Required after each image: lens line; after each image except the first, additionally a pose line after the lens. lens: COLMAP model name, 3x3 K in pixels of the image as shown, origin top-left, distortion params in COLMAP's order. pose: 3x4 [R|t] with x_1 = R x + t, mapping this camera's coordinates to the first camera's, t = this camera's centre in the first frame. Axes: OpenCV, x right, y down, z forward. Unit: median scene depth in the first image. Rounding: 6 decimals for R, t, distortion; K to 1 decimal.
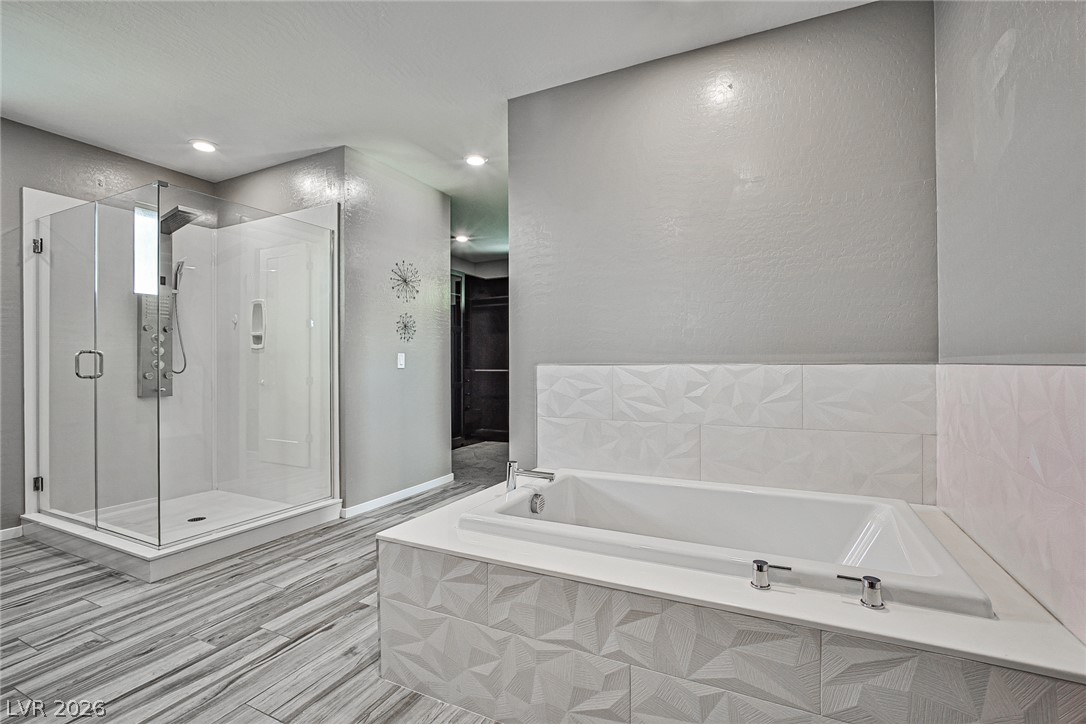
lens RADIAL K [[499.5, 0, 545.5], [0, 499.5, 360.7], [0, 0, 1]] dist [-0.014693, 0.006649]
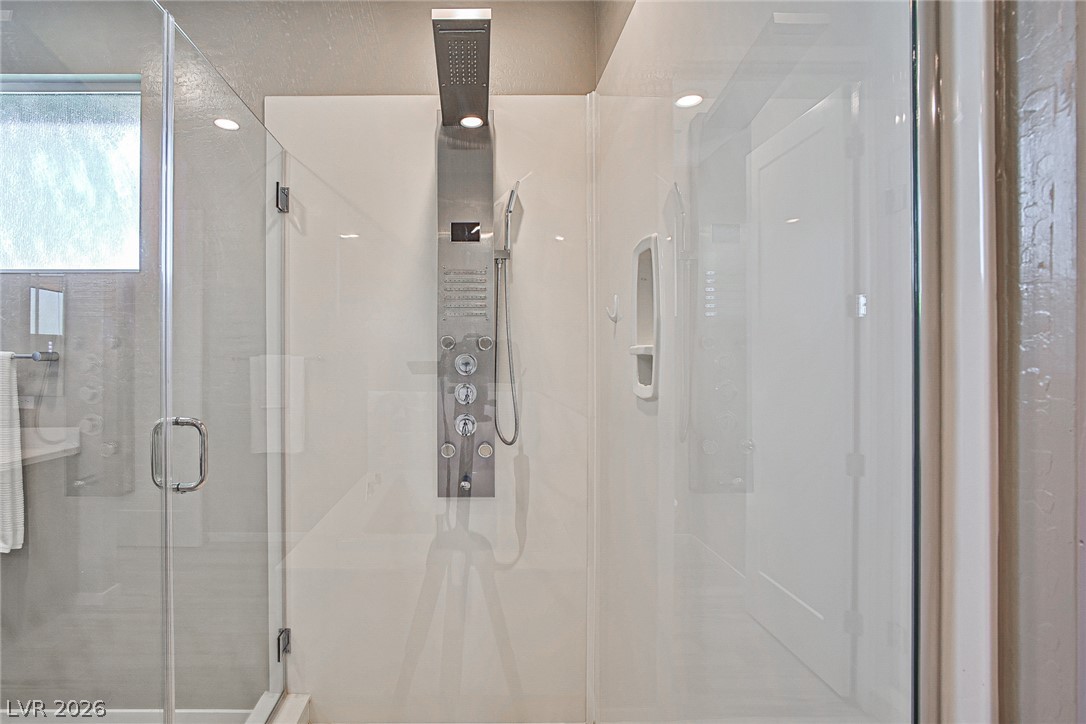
lens RADIAL K [[499.5, 0, 537.6], [0, 499.5, 357.1], [0, 0, 1]] dist [-0.014693, 0.006649]
pose [[0.475067, 0.005197, -0.879934, -0.414977], [0.002787, 0.999969, 0.007411, -0.063571], [0.879945, -0.005973, 0.475037, 0.976686]]
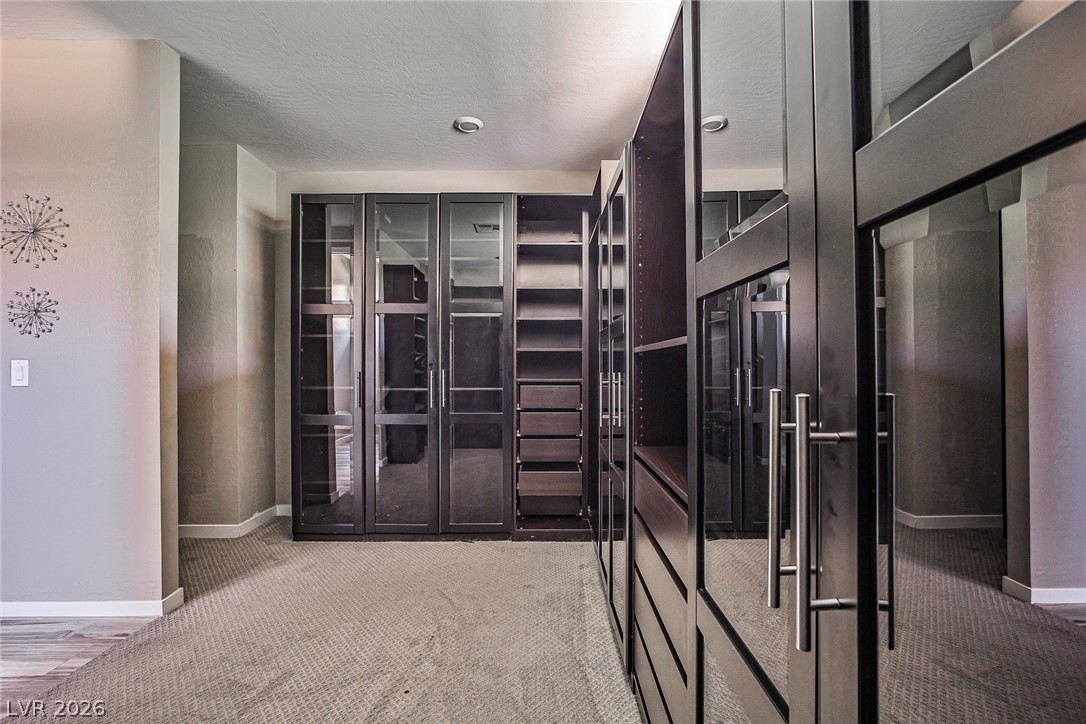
lens RADIAL K [[499.5, 0, 543.2], [0, 499.5, 368.1], [0, 0, 1]] dist [-0.014693, 0.006649]
pose [[0.454614, -0.009241, -0.890641, 0.611546], [0.007195, 0.999952, -0.006703, 0.003501], [0.890659, -0.003361, 0.454659, 1.607789]]
